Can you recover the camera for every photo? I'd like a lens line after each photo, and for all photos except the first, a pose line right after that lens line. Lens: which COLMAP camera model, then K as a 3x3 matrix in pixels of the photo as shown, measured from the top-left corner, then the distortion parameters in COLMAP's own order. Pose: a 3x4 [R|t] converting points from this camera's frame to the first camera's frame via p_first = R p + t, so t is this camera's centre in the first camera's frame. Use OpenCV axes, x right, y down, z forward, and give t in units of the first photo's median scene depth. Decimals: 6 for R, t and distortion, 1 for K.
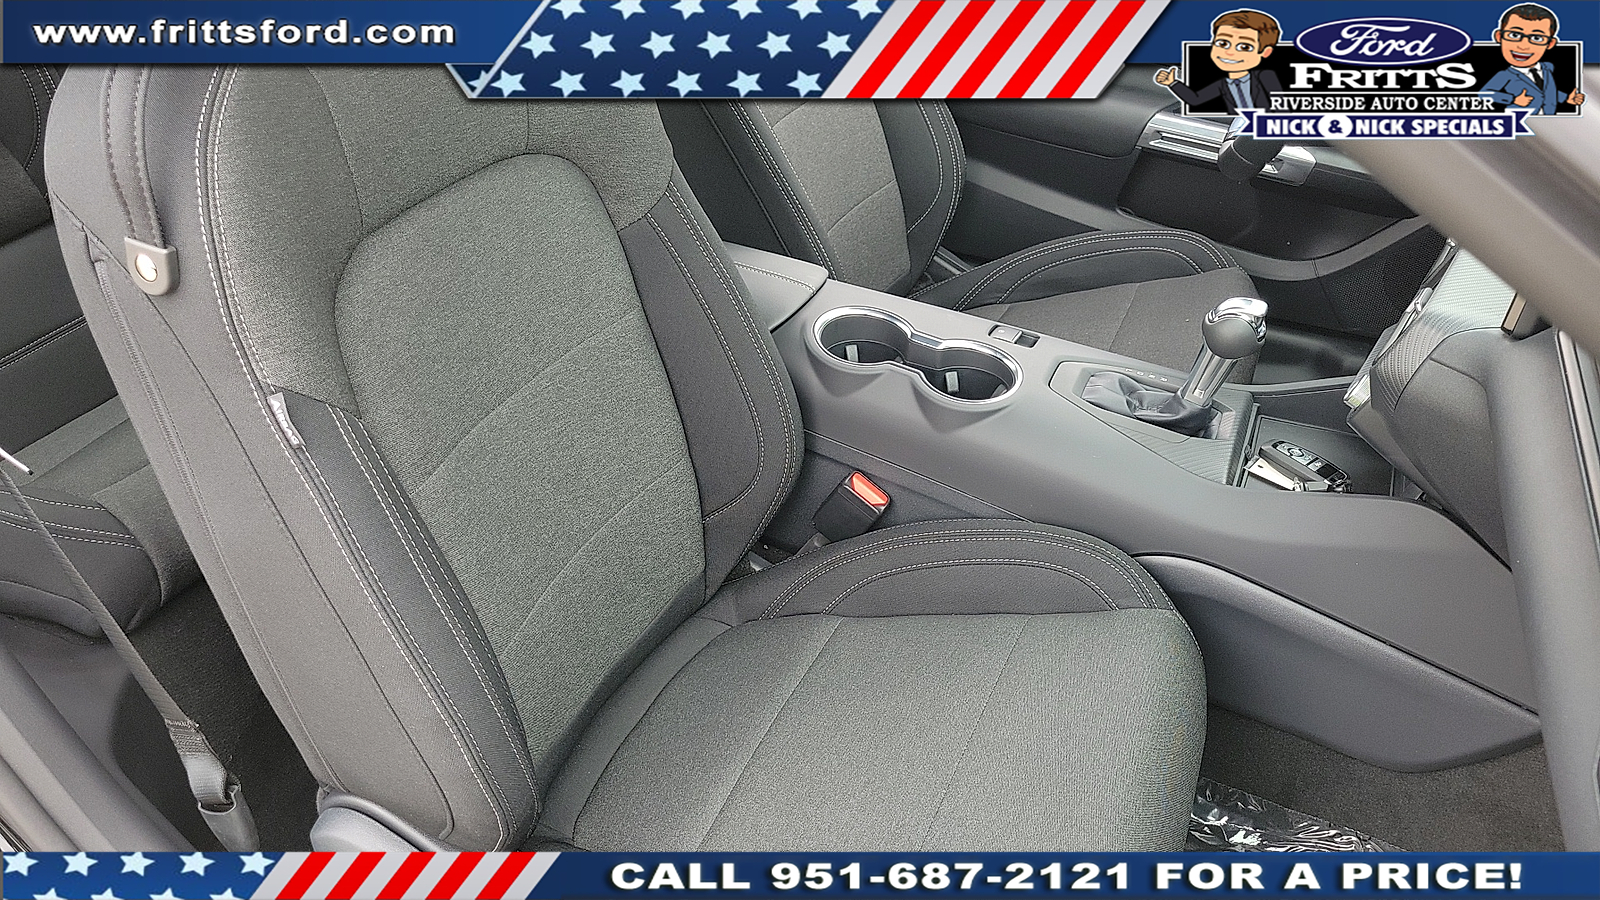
lens RADIAL K [[1228.6, 0, 788.4], [0, 1228.6, 474.0], [0, 0, 1]] dist [0.043117, -0.031061]
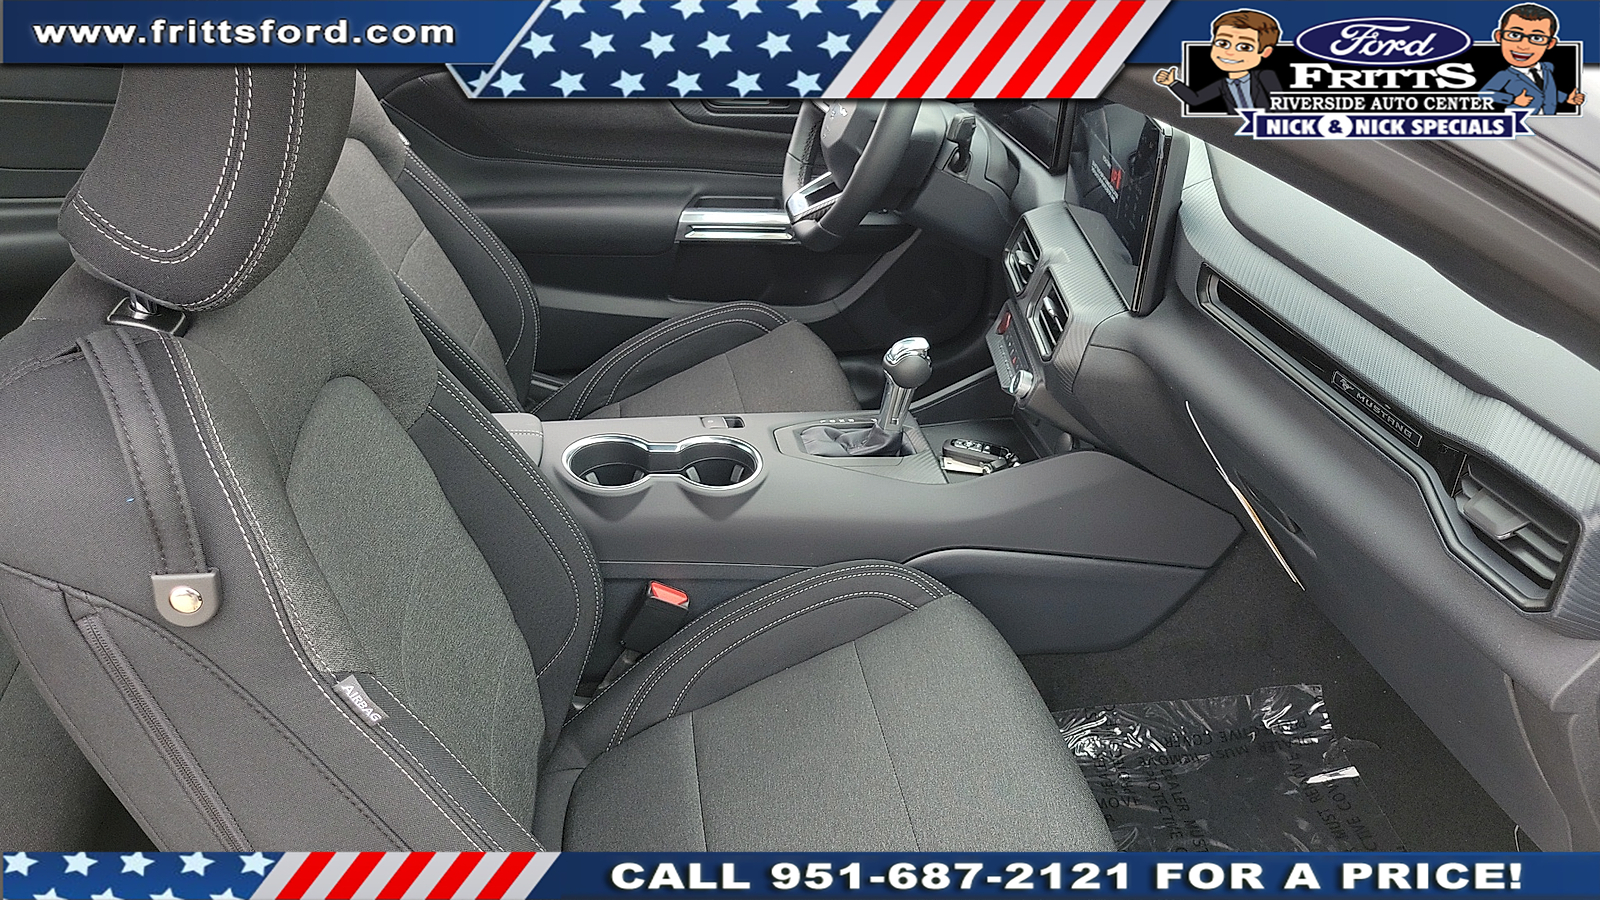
lens RADIAL K [[1228.6, 0, 788.4], [0, 1228.6, 474.0], [0, 0, 1]] dist [0.043117, -0.031061]
pose [[0.816601, -0.303629, 0.490889, -0.384770], [0.335189, 0.941821, 0.024950, -0.085232], [-0.469905, 0.144166, 0.870865, -0.011299]]
